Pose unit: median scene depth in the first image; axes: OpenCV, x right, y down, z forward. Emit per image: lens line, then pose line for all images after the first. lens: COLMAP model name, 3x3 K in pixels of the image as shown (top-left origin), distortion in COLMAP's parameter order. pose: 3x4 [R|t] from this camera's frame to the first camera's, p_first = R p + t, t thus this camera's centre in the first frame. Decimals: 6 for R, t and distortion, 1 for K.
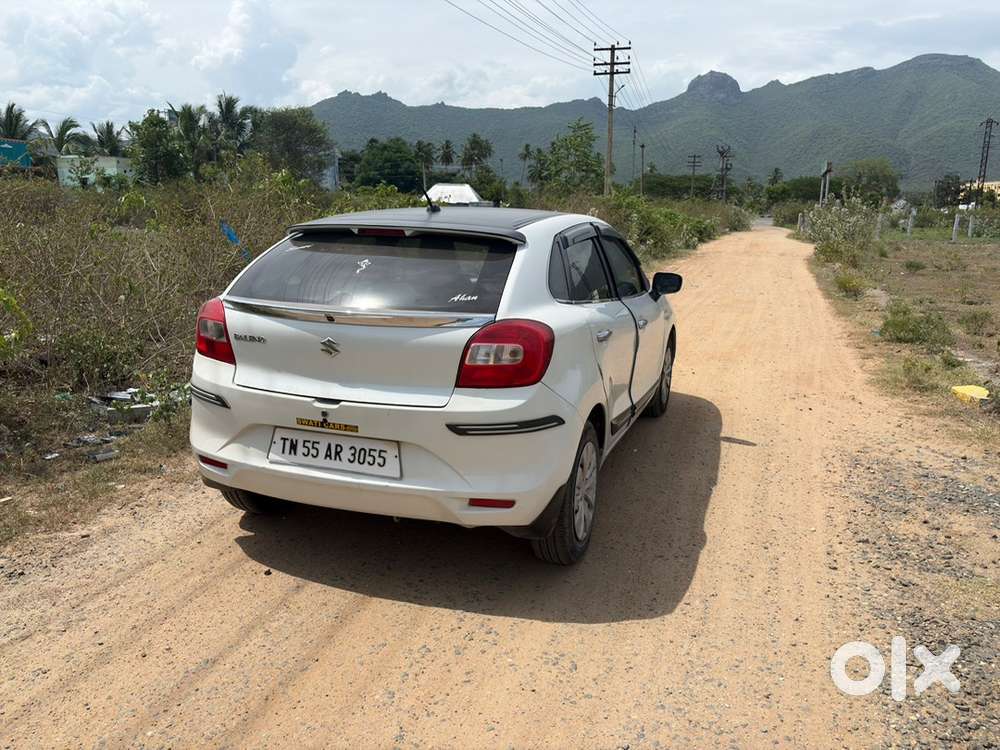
lens RADIAL K [[781.6, 0, 500.4], [0, 781.6, 380.1], [0, 0, 1]] dist [0.001868, 0.003503]
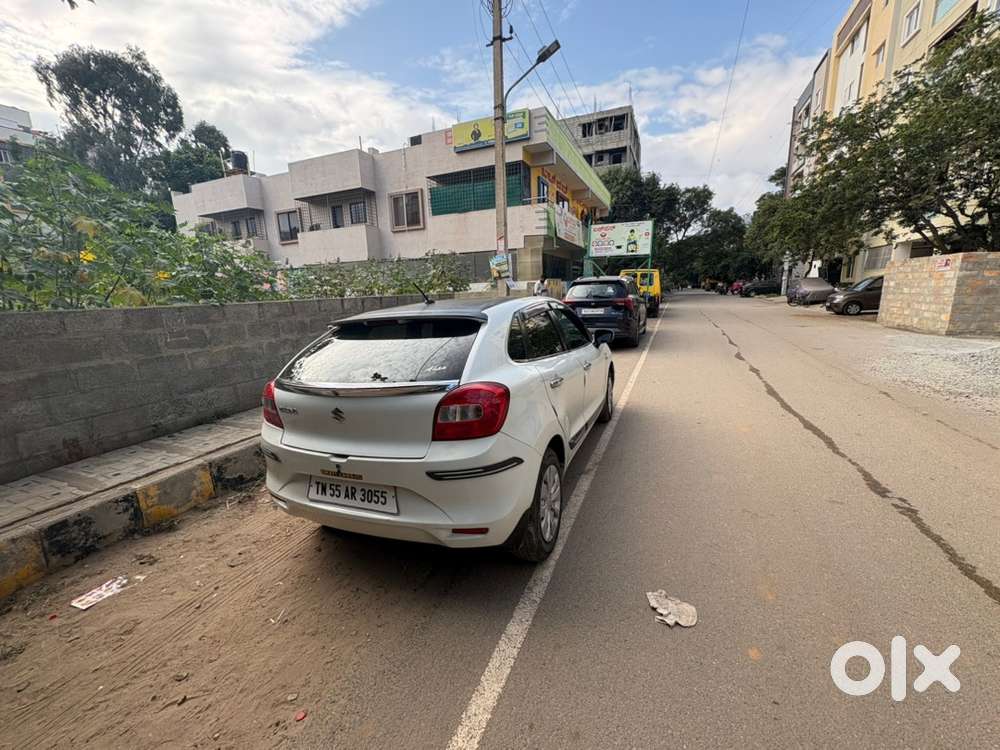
lens RADIAL K [[400.3, 0, 489.5], [0, 400.3, 371.6], [0, 0, 1]] dist [-0.003842, 0.000029]
pose [[0.992388, -0.082598, -0.091343, 0.095522], [0.078743, 0.995877, -0.045031, -0.061799], [0.094686, 0.037496, 0.994801, 0.343801]]
